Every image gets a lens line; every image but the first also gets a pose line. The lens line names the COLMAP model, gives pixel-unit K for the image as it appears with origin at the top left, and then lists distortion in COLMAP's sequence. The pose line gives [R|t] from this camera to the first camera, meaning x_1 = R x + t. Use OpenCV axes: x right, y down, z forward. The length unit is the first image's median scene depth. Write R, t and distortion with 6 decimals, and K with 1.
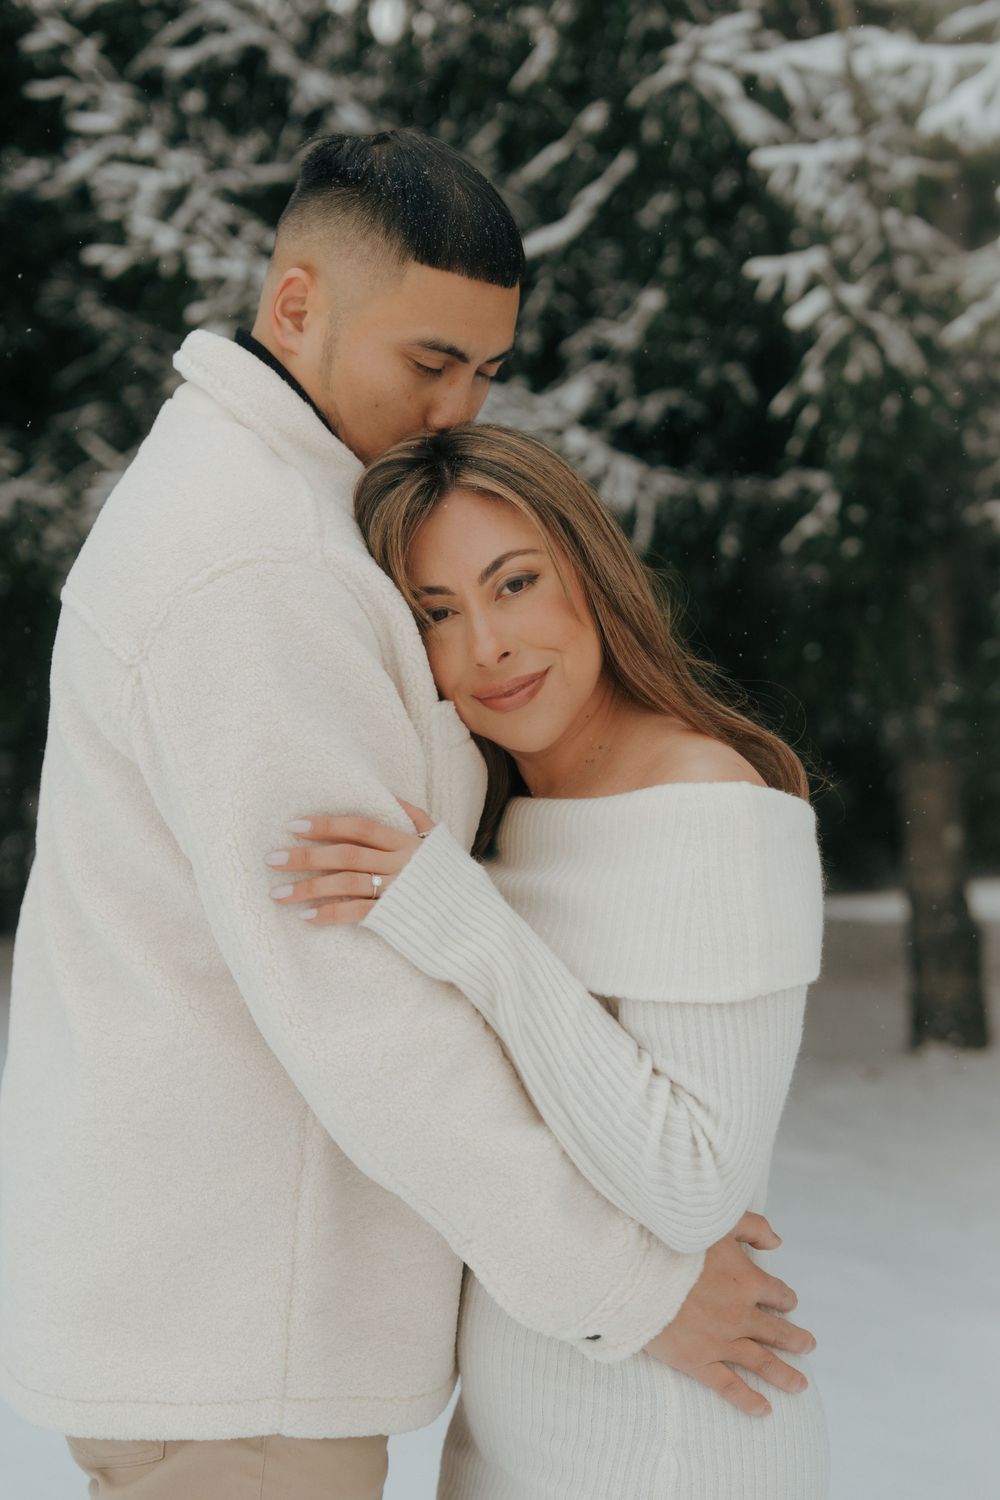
lens RADIAL K [[3031.8, 0, 500.0], [0, 3031.8, 750.0], [0, 0, 1]] dist [-0.006477, 0.329790]
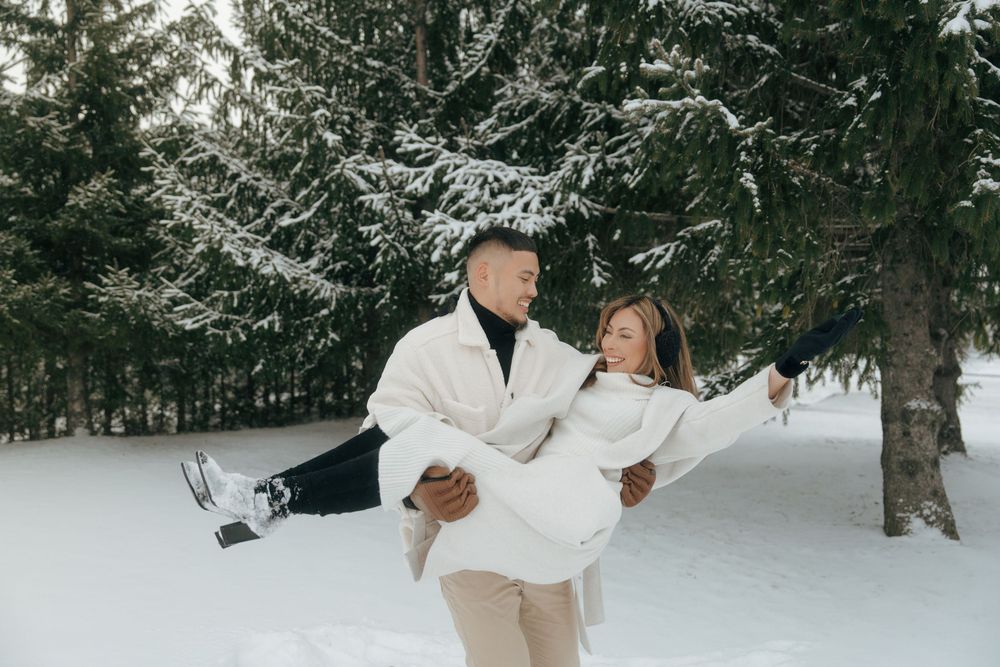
lens RADIAL K [[954.8, 0, 500.0], [0, 954.8, 333.5], [0, 0, 1]] dist [-0.000968, 0.003611]
pose [[0.979142, -0.022917, 0.201883, 0.011209], [0.029947, 0.999044, -0.031834, 0.001222], [-0.200960, 0.037216, 0.978892, -0.075743]]
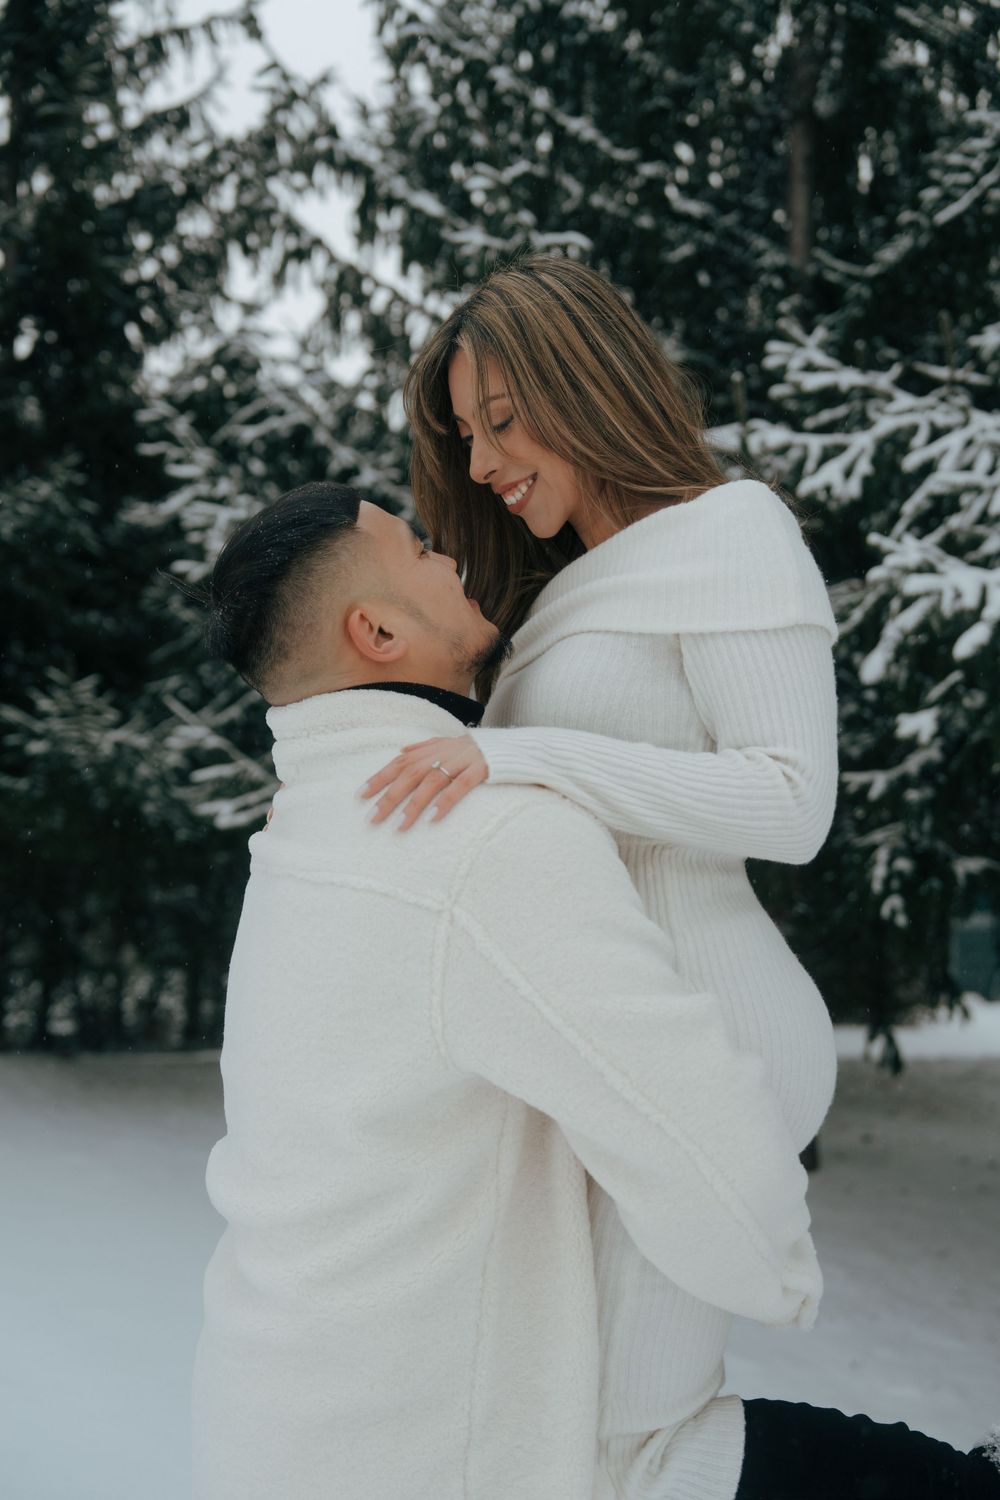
lens RADIAL K [[2107.0, 0, 500.0], [0, 2107.0, 750.0], [0, 0, 1]] dist [0.108571, -0.034315]
pose [[0.999302, 0.032415, 0.018557, -0.004413], [-0.030779, 0.996114, -0.082517, -0.006389], [-0.021160, 0.081889, 0.996417, 0.050225]]
